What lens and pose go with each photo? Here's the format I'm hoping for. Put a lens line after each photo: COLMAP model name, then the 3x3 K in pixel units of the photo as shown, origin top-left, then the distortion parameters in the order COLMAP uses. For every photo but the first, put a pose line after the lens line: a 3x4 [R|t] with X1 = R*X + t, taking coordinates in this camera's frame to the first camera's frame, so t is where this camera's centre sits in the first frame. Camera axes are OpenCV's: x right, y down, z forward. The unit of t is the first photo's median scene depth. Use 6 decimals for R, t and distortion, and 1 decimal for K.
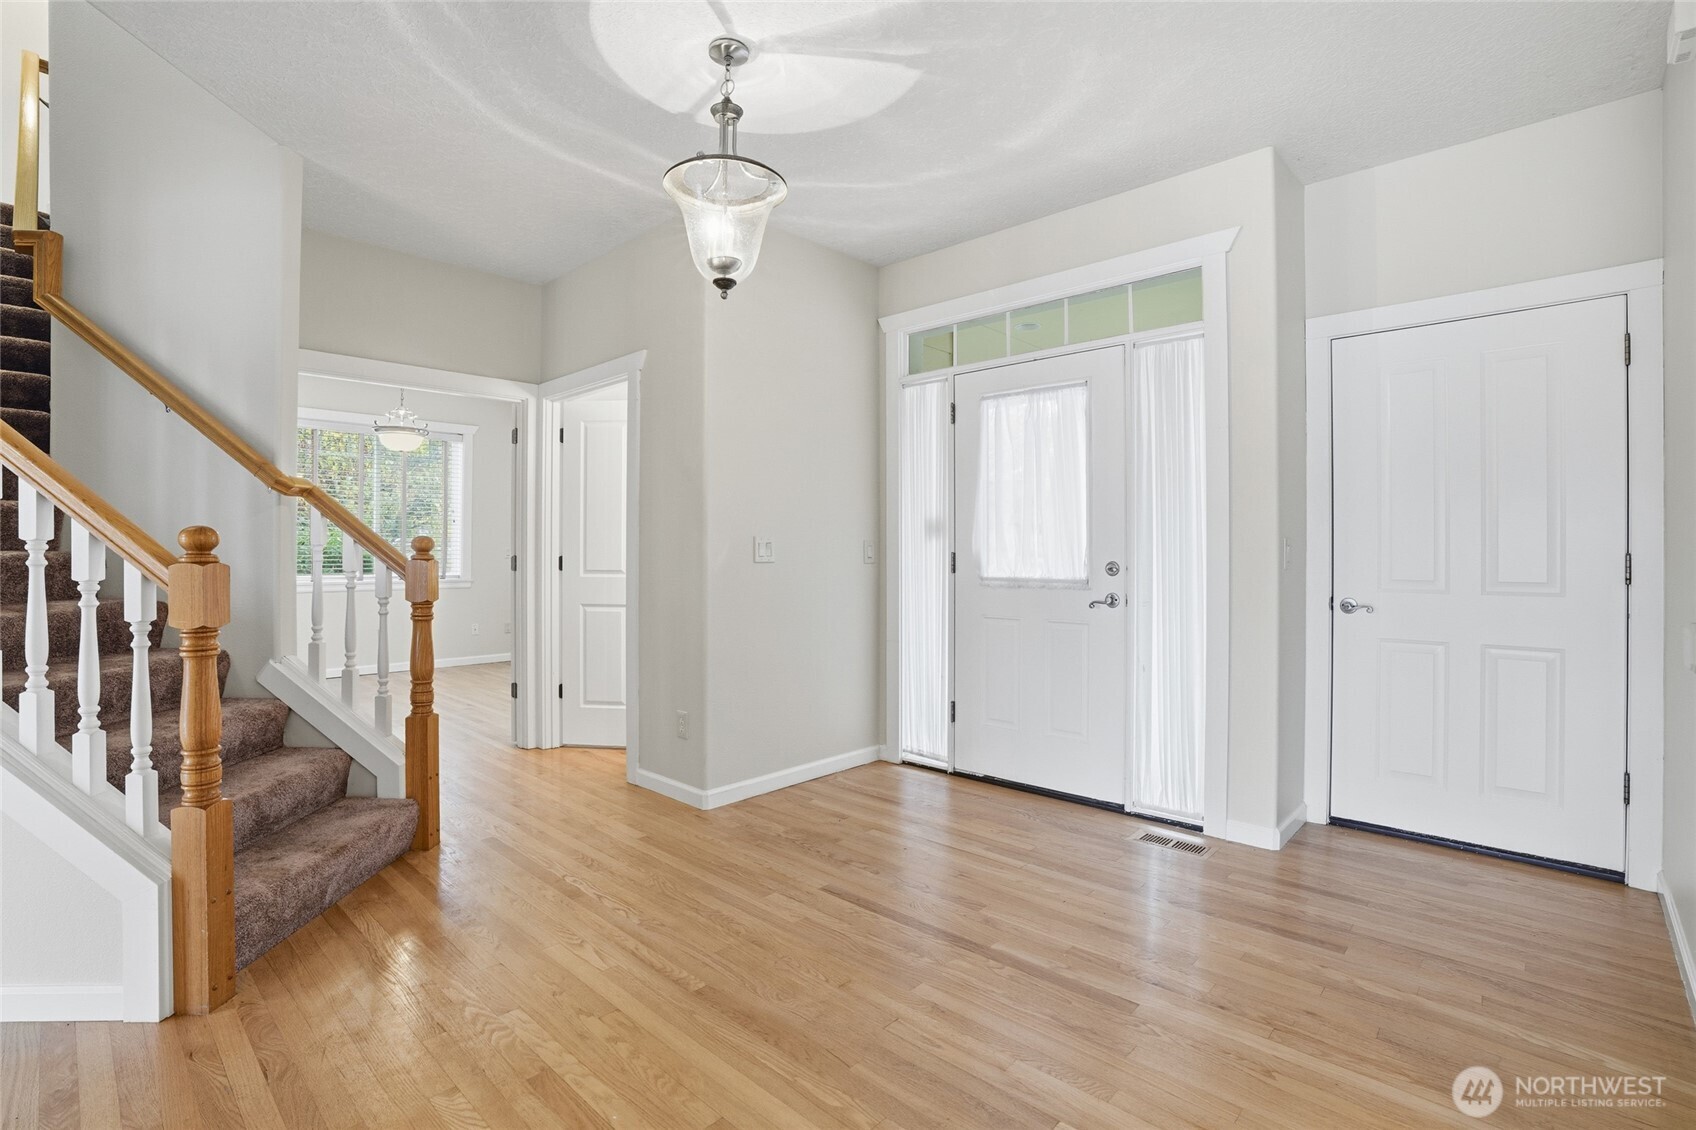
lens RADIAL K [[797.5, 0, 848.0], [0, 797.5, 565.0], [0, 0, 1]] dist [-0.001623, 0.000136]
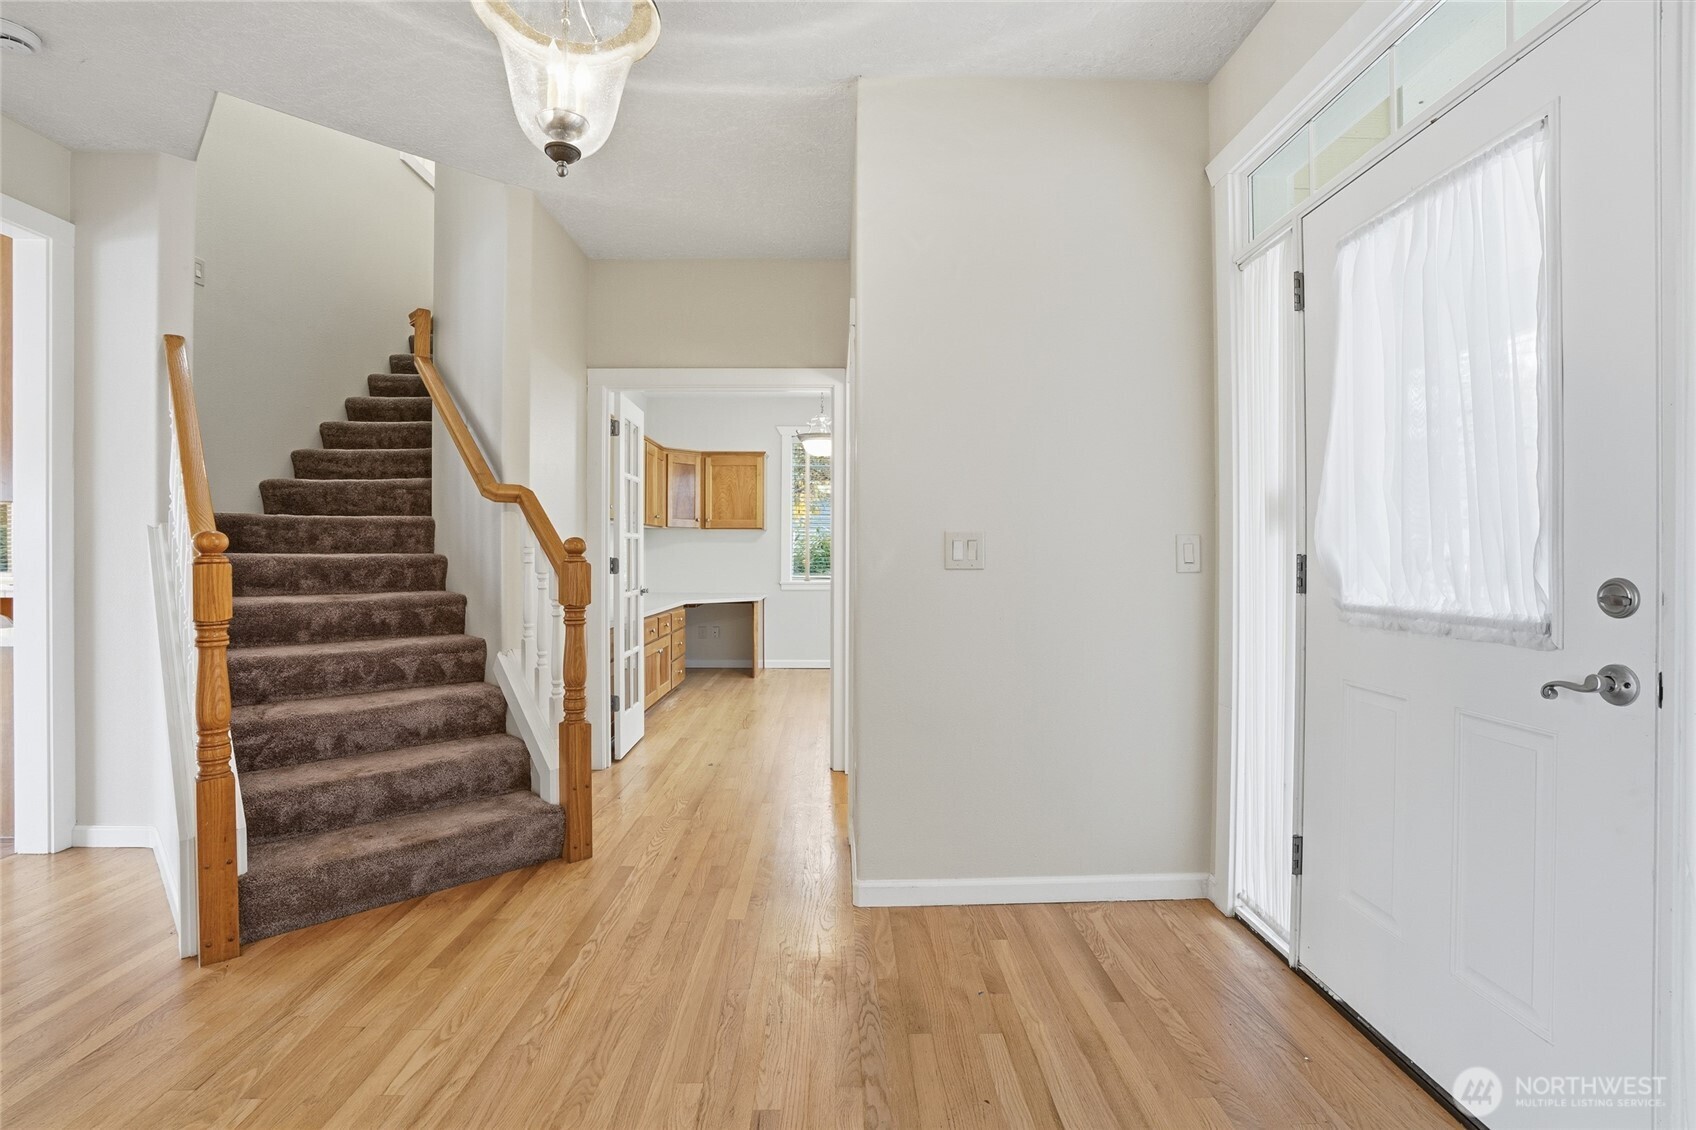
lens RADIAL K [[798.5, 0, 848.0], [0, 798.5, 565.0], [0, 0, 1]] dist [-0.074370, 0.045910]
pose [[0.704704, 0.009339, -0.709440, 0.326495], [-0.011868, 0.999929, 0.001374, -0.006770], [0.709402, 0.007451, 0.704764, 0.482322]]
